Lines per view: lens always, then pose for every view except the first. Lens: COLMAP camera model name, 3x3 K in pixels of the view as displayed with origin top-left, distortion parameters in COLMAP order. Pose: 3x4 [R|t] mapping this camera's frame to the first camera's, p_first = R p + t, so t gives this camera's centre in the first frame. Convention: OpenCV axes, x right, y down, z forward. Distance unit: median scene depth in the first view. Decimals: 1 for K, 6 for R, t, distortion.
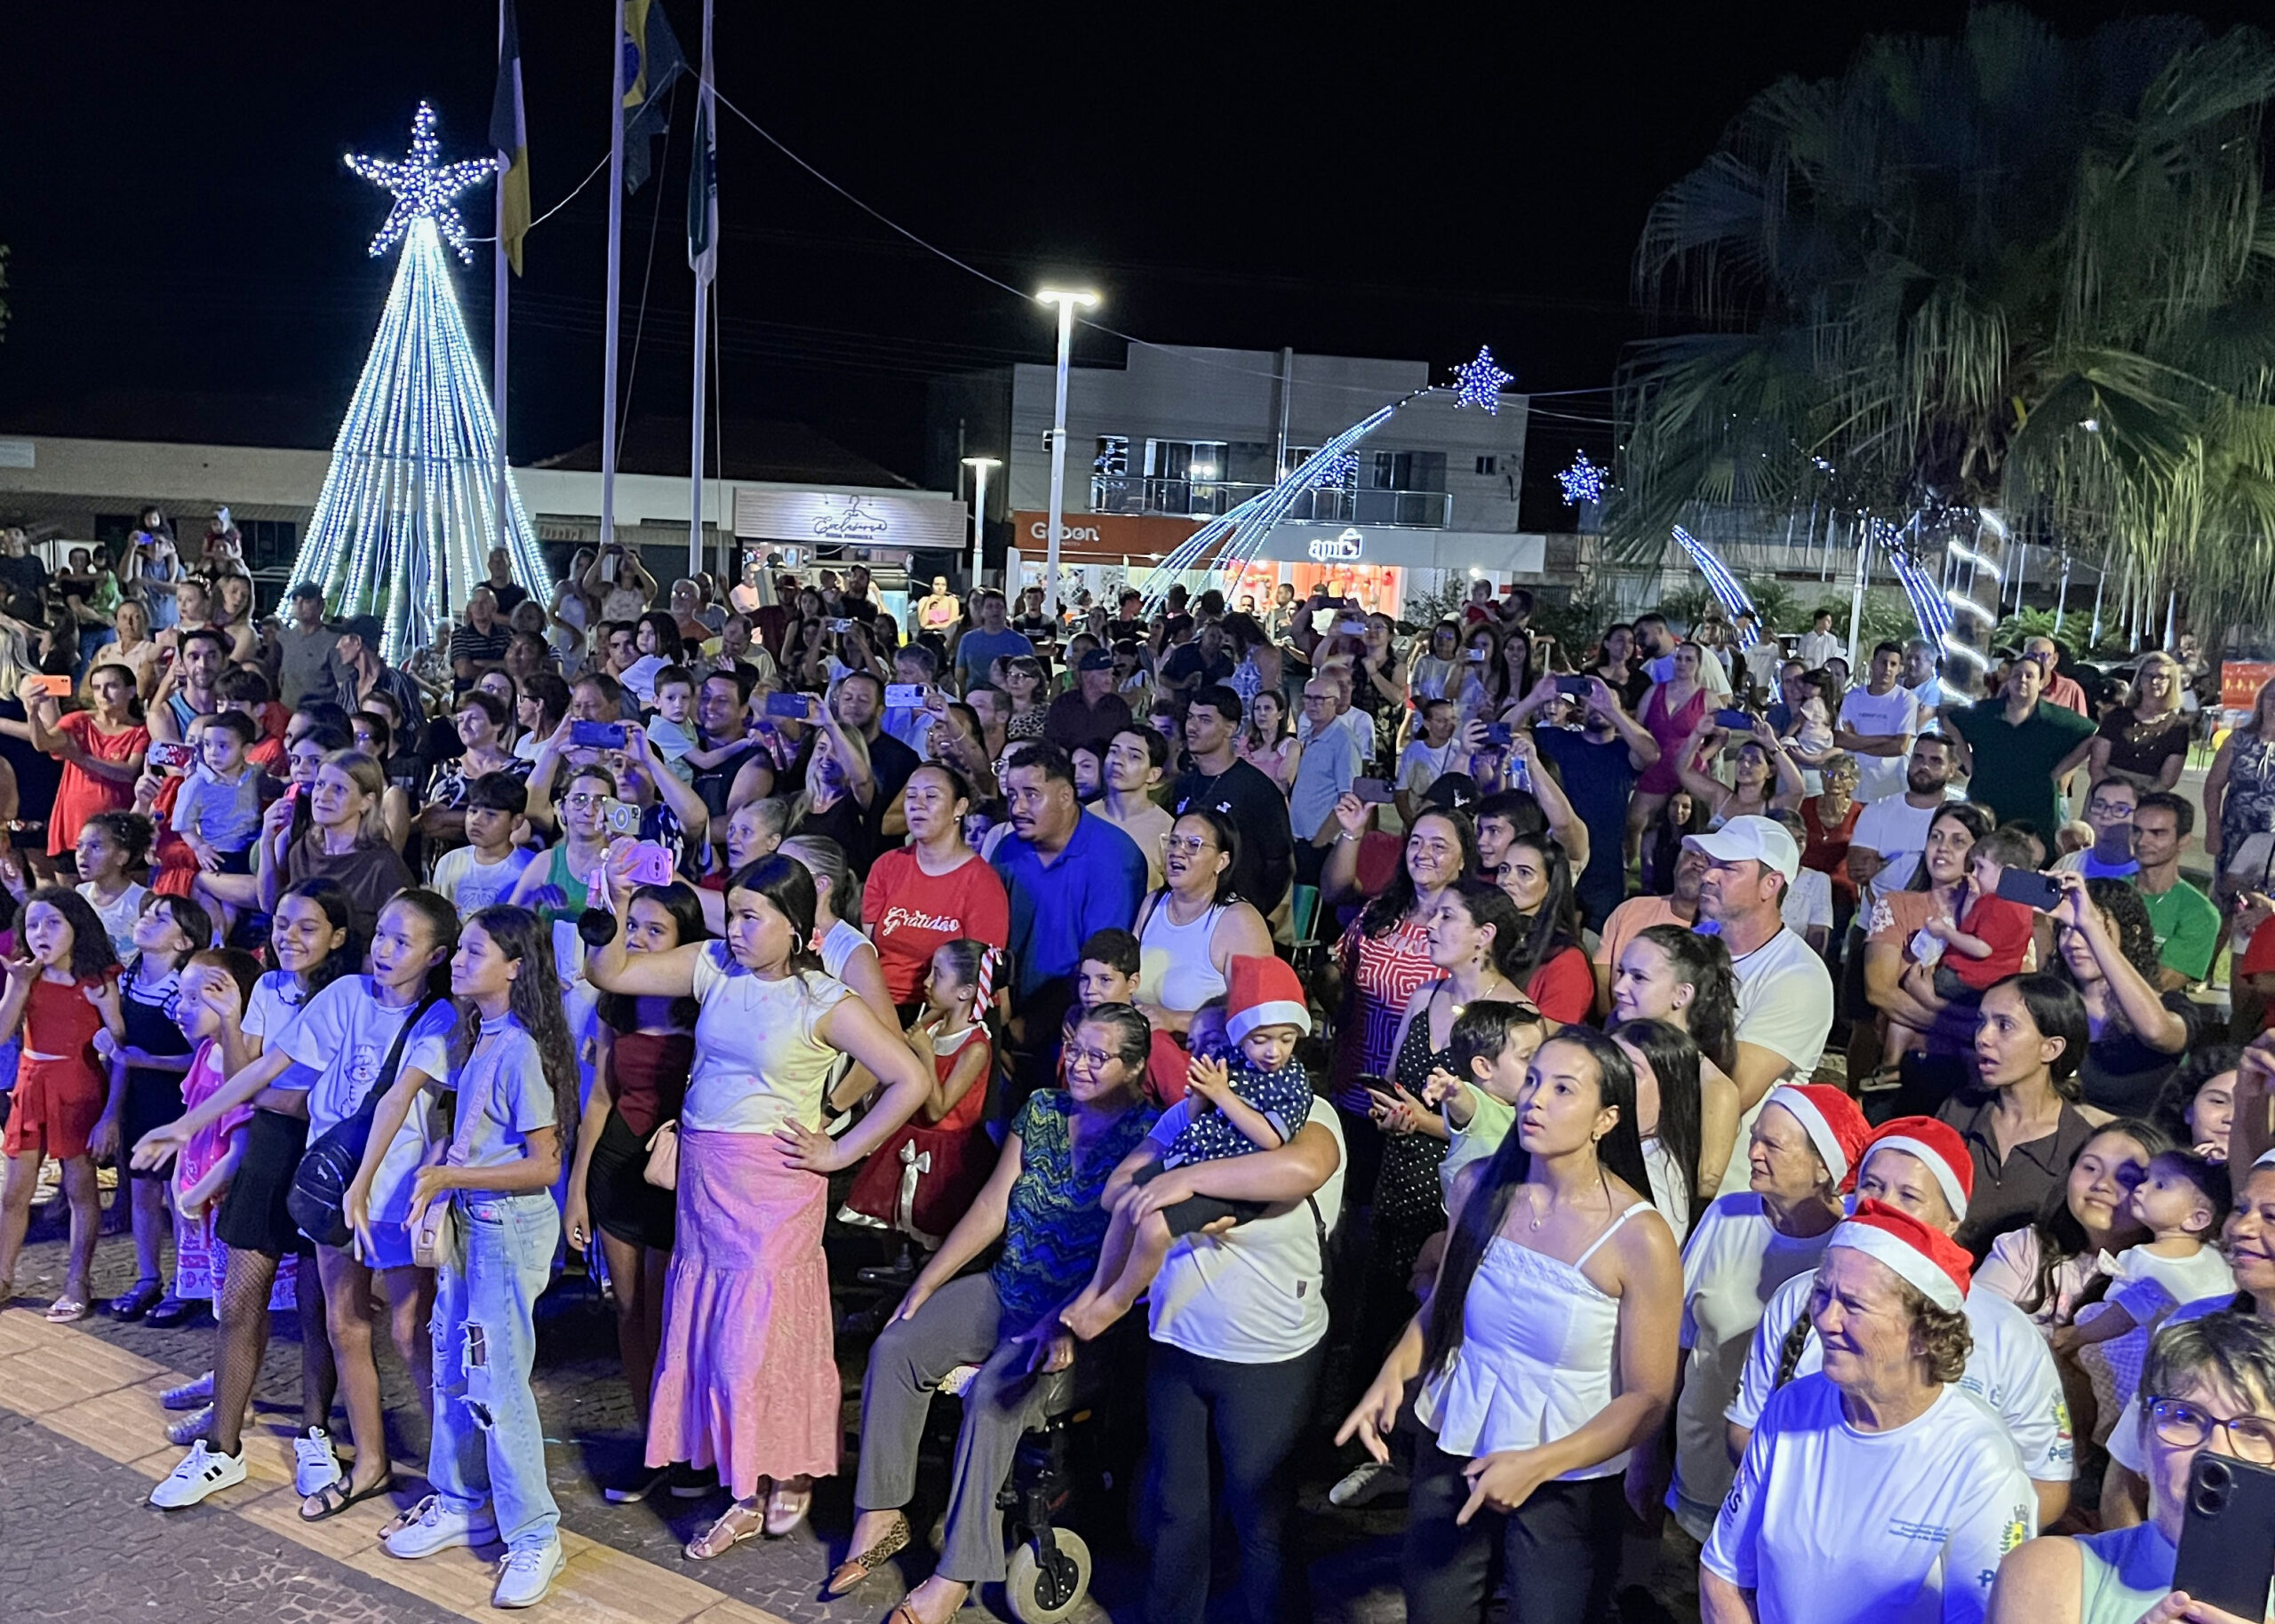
lens RADIAL K [[2110.8, 0, 1142.1], [0, 2110.8, 821.4], [0, 0, 1]] dist [0.017609, 0.000000]
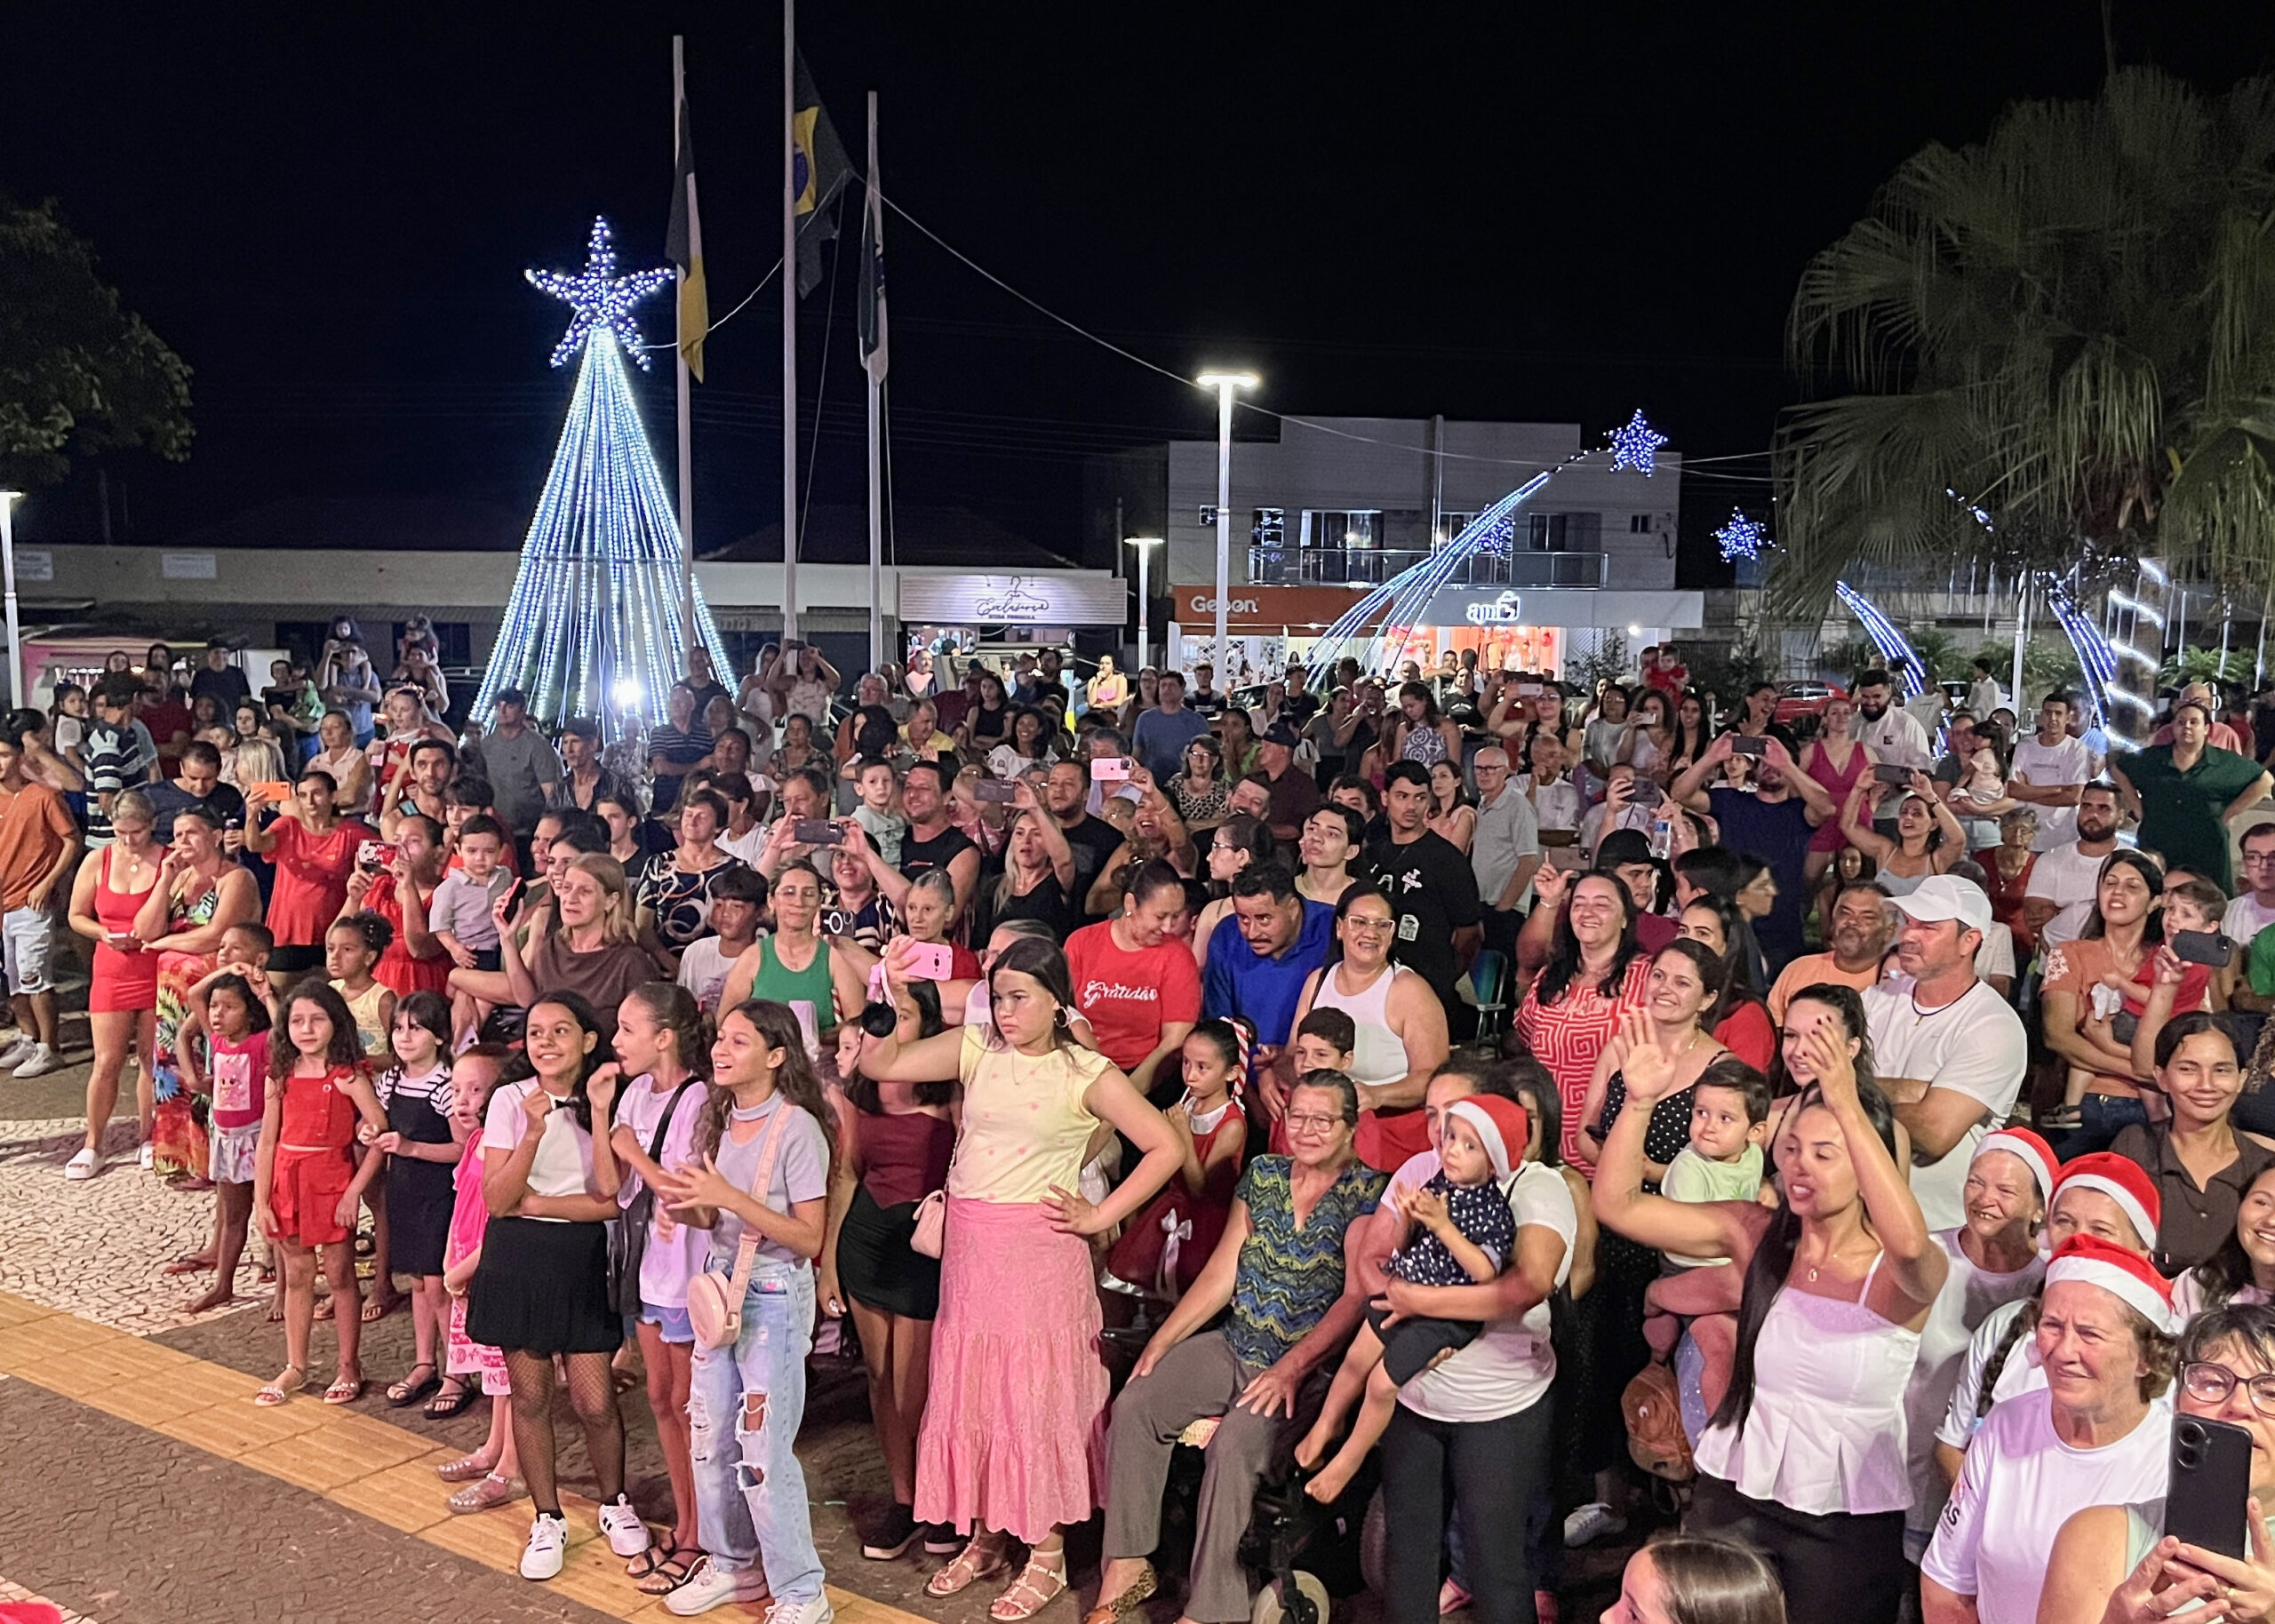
lens RADIAL K [[2375.4, 0, 1133.0], [0, 2375.4, 821.4], [0, 0, 1]] dist [0.001753, 0.000000]
pose [[0.999178, -0.033295, -0.023137, -0.064705], [0.032844, 0.999268, -0.019616, -0.014448], [0.023773, 0.018840, 0.999540, -0.150663]]
